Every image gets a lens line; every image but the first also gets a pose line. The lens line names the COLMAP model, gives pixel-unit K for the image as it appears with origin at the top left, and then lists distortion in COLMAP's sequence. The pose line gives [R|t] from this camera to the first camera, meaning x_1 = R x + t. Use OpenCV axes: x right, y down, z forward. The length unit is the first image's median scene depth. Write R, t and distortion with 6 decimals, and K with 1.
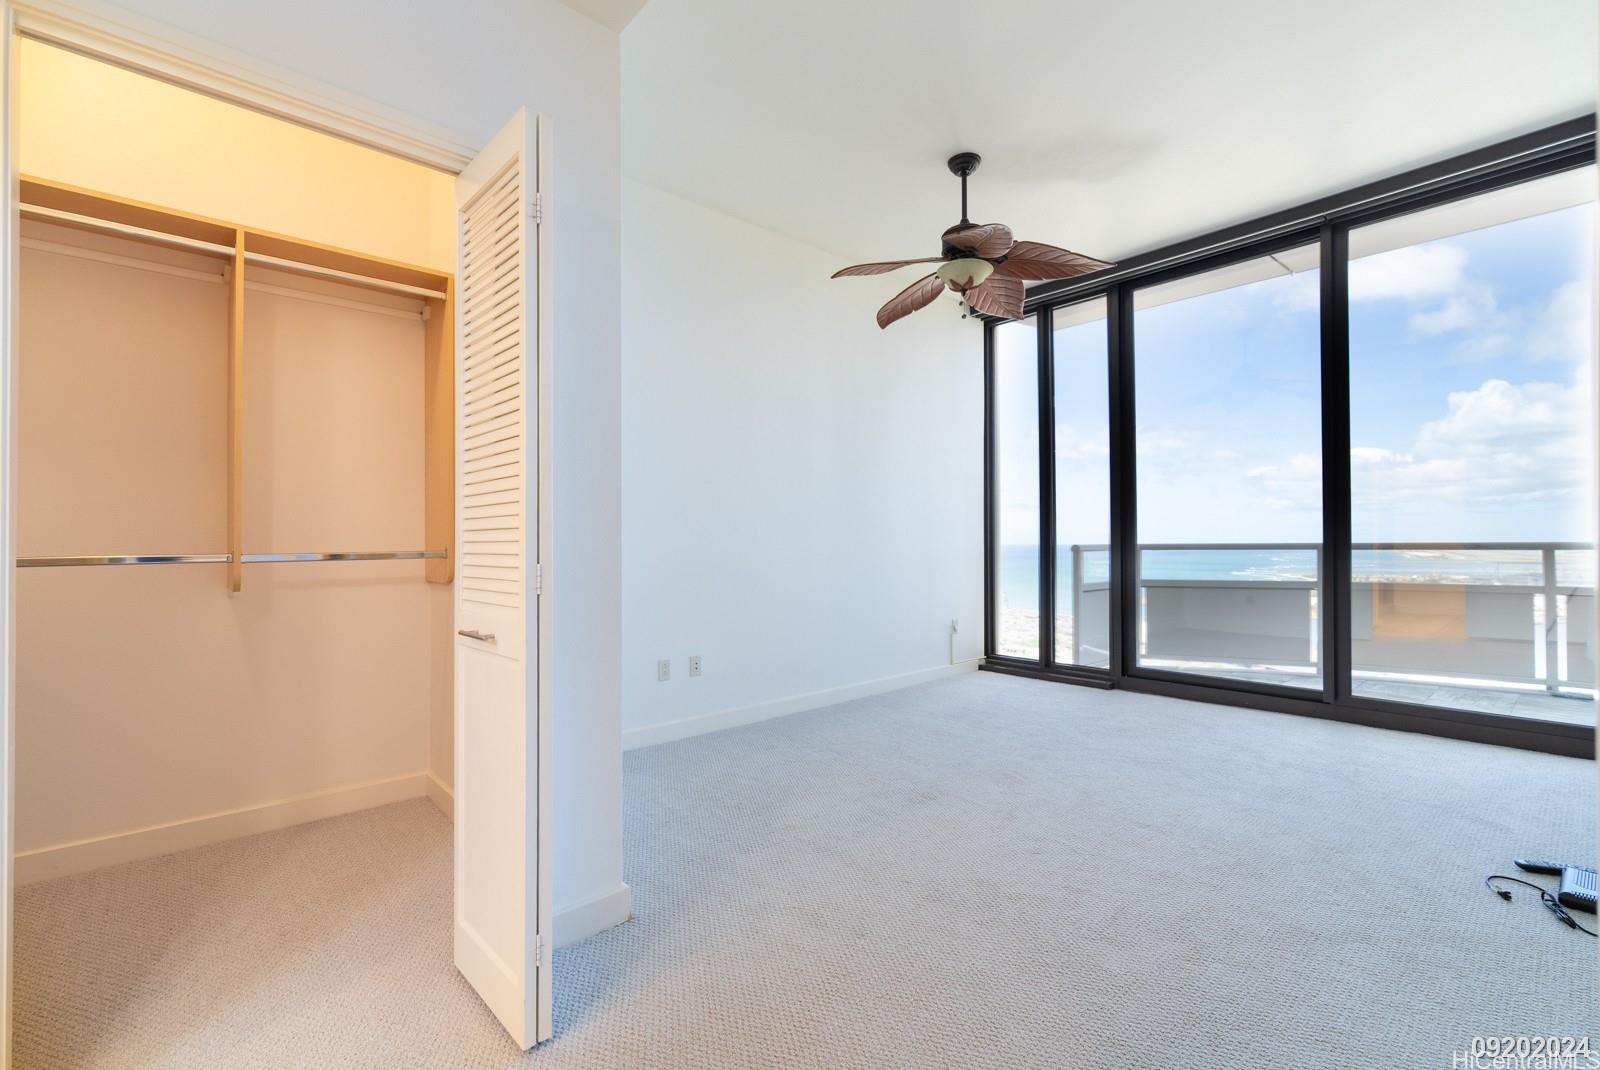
lens RADIAL K [[699.6, 0, 799.7], [0, 699.6, 546.3], [0, 0, 1]] dist [0.003815, -0.000948]
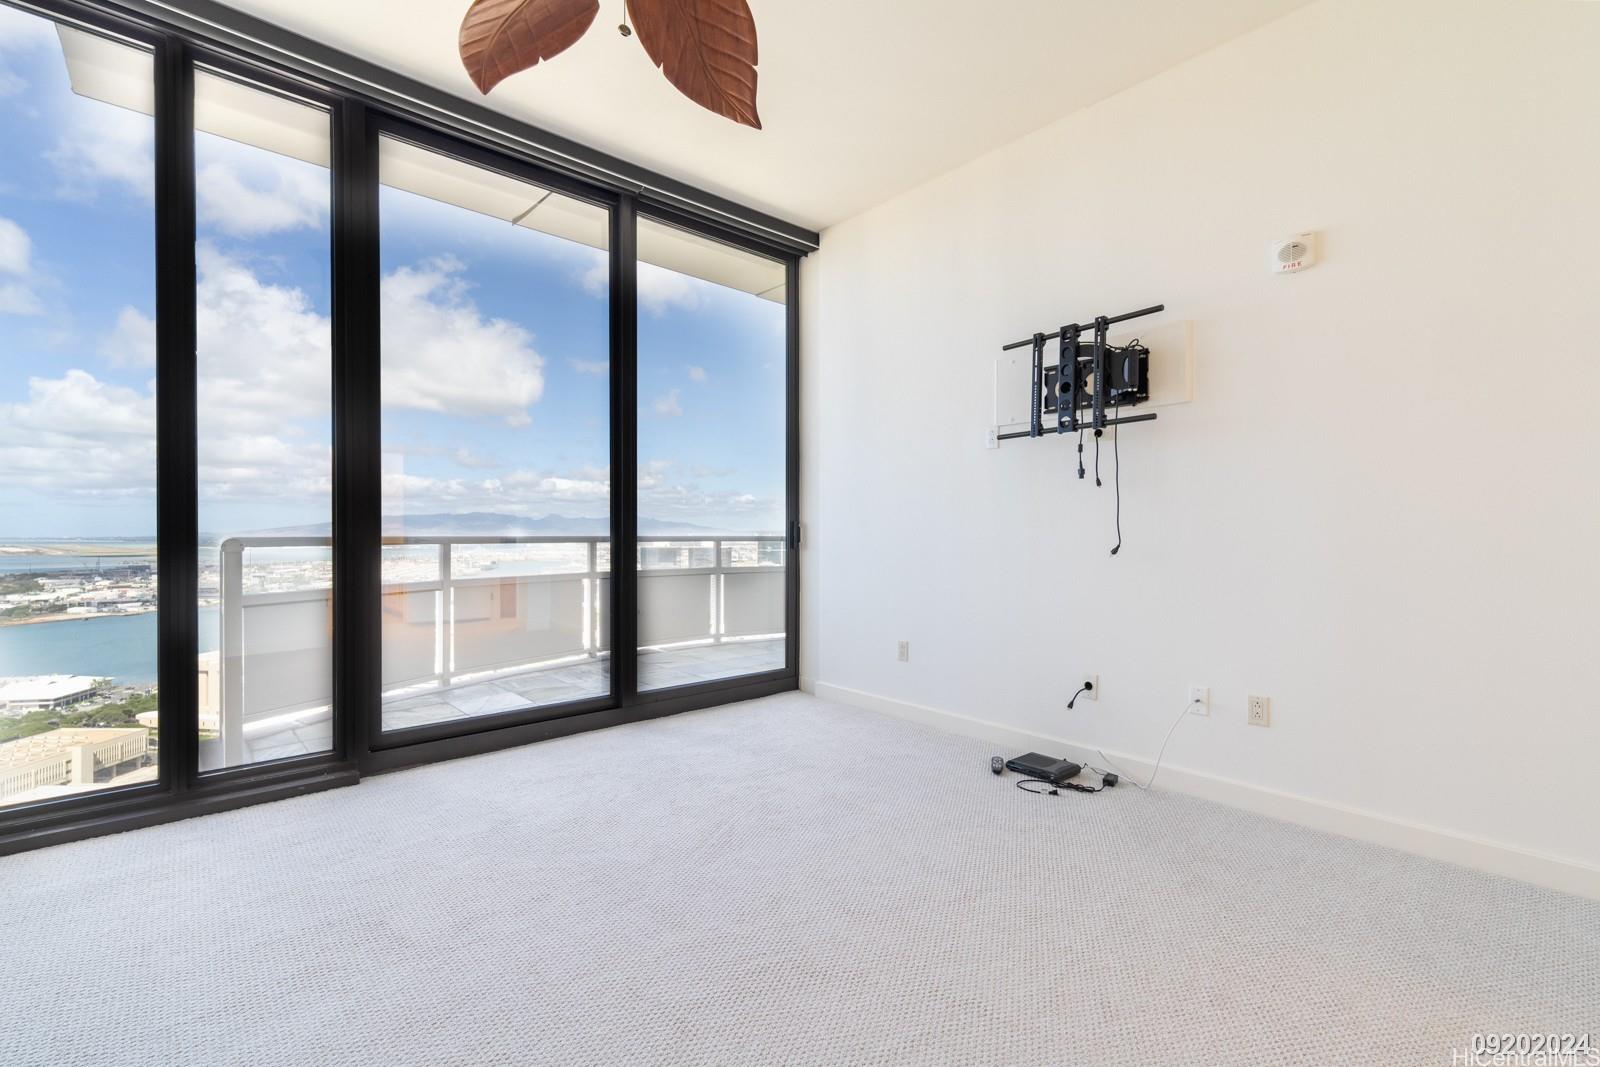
lens RADIAL K [[699.6, 0, 775.3], [0, 699.6, 543.9], [0, 0, 1]] dist [0.003815, -0.000948]
pose [[0.002666, -0.003858, 0.999989, -0.145864], [-0.001364, 0.999992, 0.003862, 0.000885], [-0.999996, -0.001374, 0.002660, 0.618466]]
